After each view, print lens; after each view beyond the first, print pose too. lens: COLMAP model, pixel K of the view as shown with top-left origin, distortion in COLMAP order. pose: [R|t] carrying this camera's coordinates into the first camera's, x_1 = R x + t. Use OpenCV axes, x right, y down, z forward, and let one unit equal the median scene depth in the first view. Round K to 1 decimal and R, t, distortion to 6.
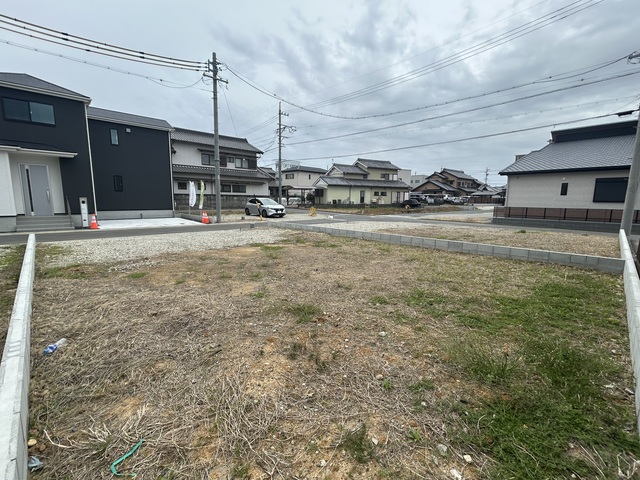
lens RADIAL K [[288.0, 0, 322.2], [0, 288.0, 238.5], [0, 0, 1]] dist [-0.000122, -0.000906]
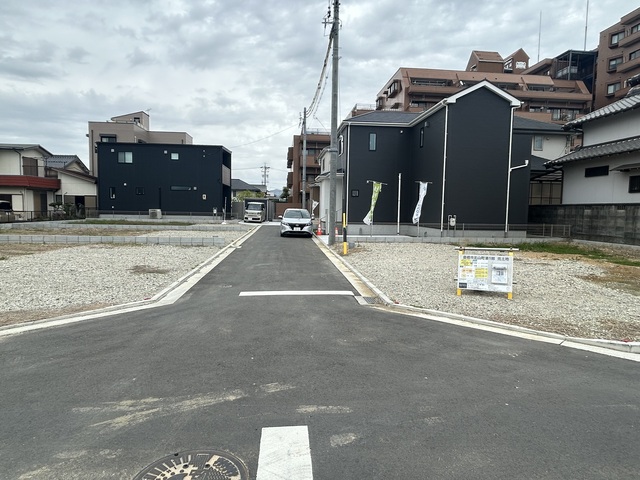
lens RADIAL K [[395.6, 0, 317.5], [0, 395.6, 240.5], [0, 0, 1]] dist [-0.003499, 0.000568]
pose [[-0.641495, 0.037505, -0.766210, 0.149256], [-0.127775, 0.979628, 0.154929, -0.085636], [0.756411, 0.197289, -0.623634, 0.655112]]
